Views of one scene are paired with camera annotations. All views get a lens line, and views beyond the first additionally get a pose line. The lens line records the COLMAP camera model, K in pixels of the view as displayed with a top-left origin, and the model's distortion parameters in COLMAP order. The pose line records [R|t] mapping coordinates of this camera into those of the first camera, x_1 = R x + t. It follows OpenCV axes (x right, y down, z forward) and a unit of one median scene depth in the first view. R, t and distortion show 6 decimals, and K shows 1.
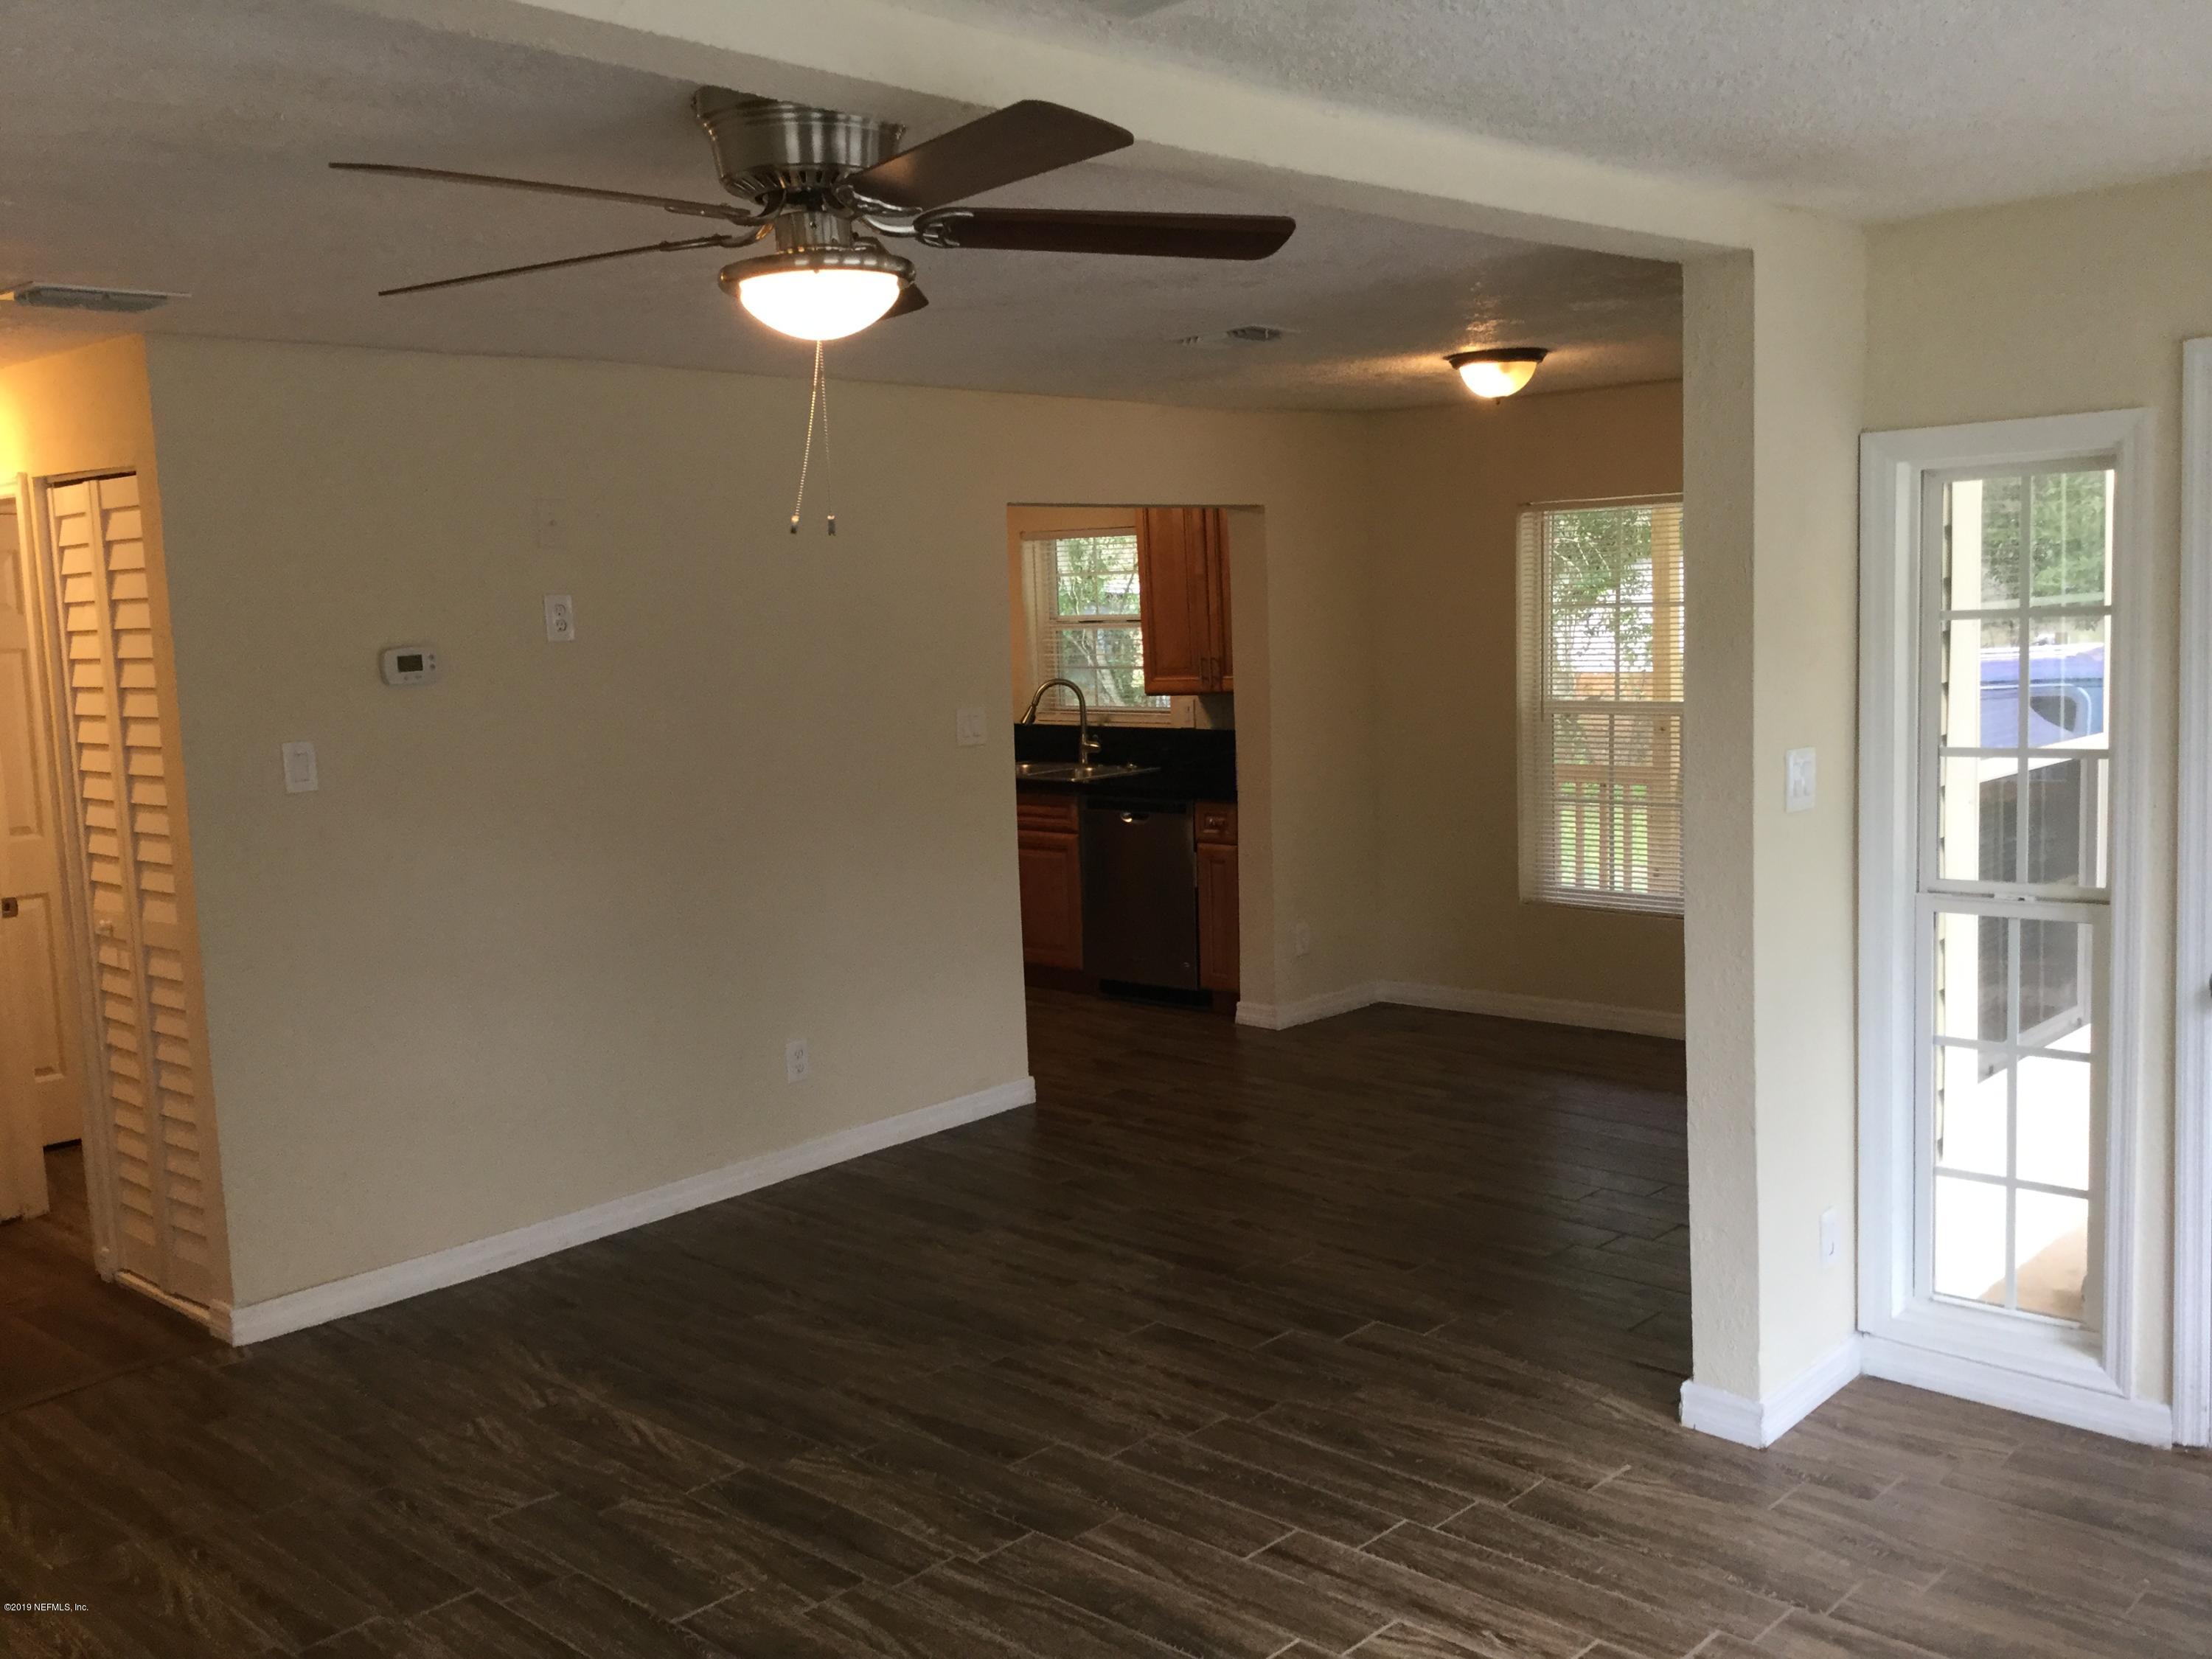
lens RADIAL K [[1993.3, 0, 1118.7], [0, 1993.3, 820.1], [0, 0, 1]] dist [0.113551, -0.157093]
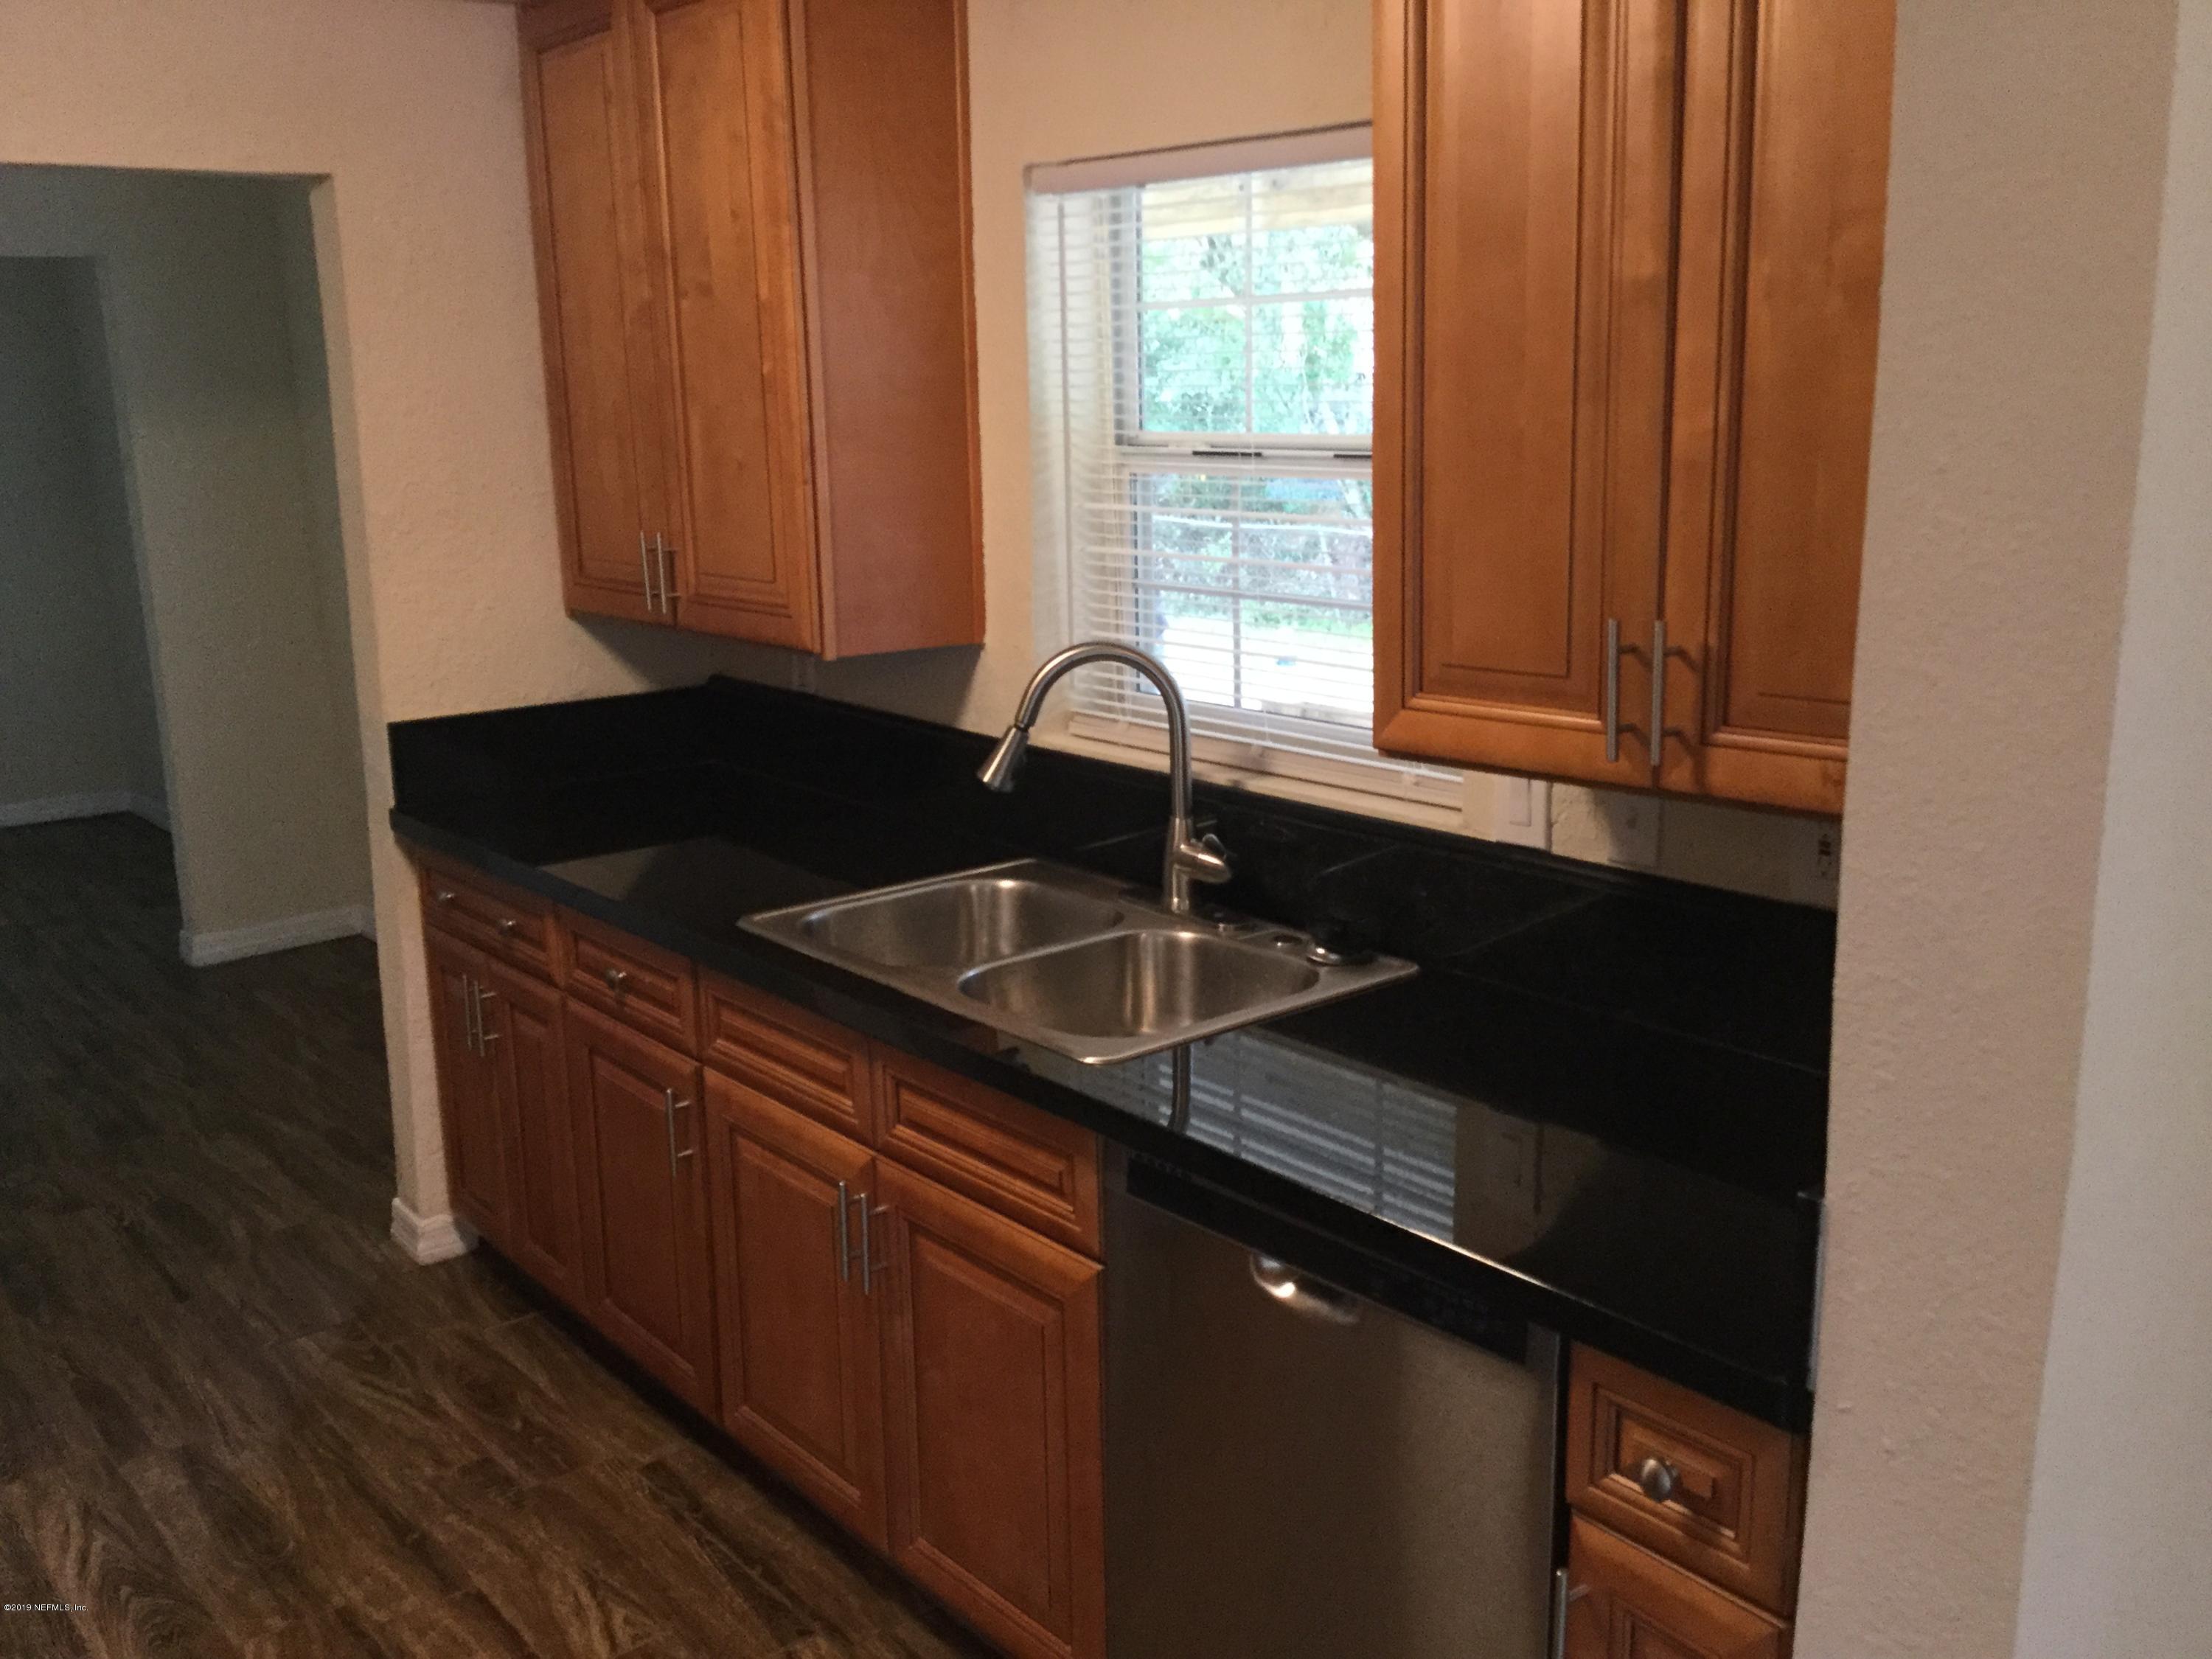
lens RADIAL K [[1993.3, 0, 1118.7], [0, 1993.3, 820.1], [0, 0, 1]] dist [0.113551, -0.157093]
pose [[0.991765, 0.045883, -0.119573, 0.011807], [-0.032419, 0.993156, 0.112207, -0.083198], [0.123903, -0.107406, 0.986464, 0.736361]]
